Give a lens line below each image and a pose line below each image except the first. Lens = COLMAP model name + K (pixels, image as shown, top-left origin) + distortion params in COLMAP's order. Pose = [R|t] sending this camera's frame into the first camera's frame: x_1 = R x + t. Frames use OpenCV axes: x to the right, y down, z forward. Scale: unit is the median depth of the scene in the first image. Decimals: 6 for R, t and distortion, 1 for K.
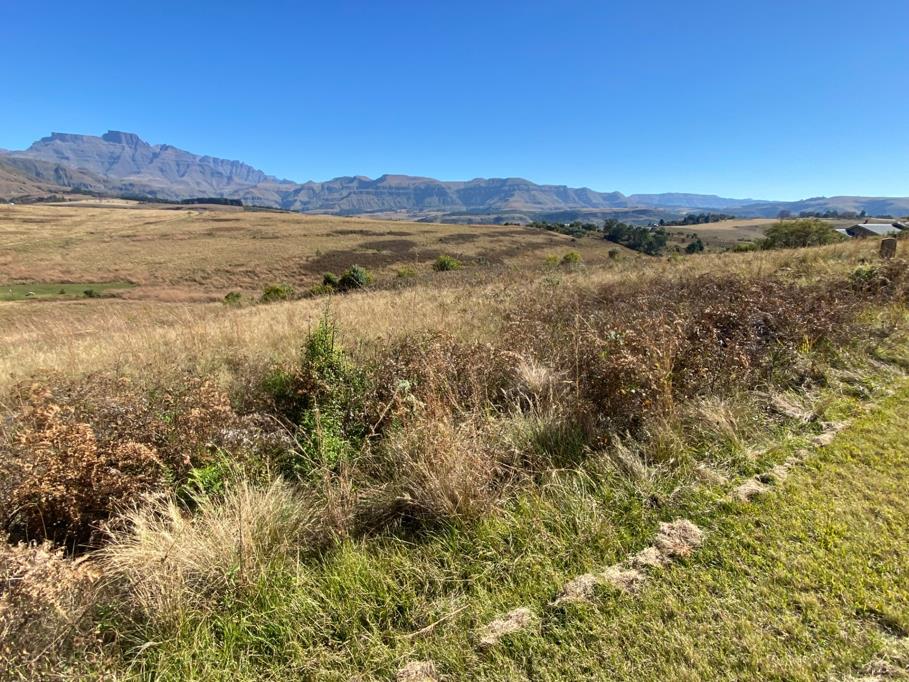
lens RADIAL K [[407.4, 0, 454.5], [0, 407.4, 341.3], [0, 0, 1]] dist [-0.000842, -0.000038]
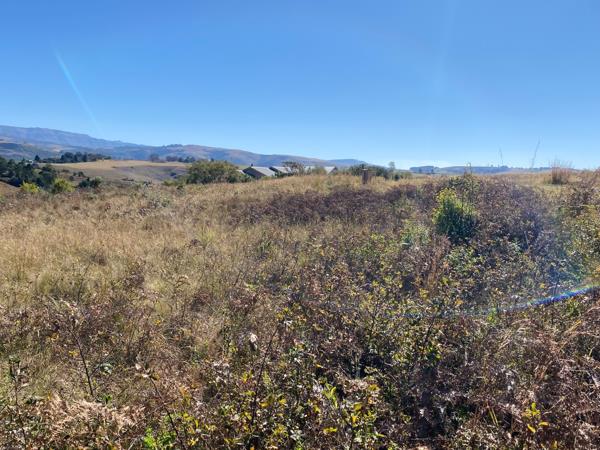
lens RADIAL K [[268.9, 0, 300.1], [0, 268.9, 224.9], [0, 0, 1]] dist [-0.000842, -0.000038]
pose [[0.834323, -0.083095, 0.544978, 0.683534], [0.095620, 0.995403, 0.005386, -0.090761], [-0.542920, 0.047617, 0.838433, 0.173093]]
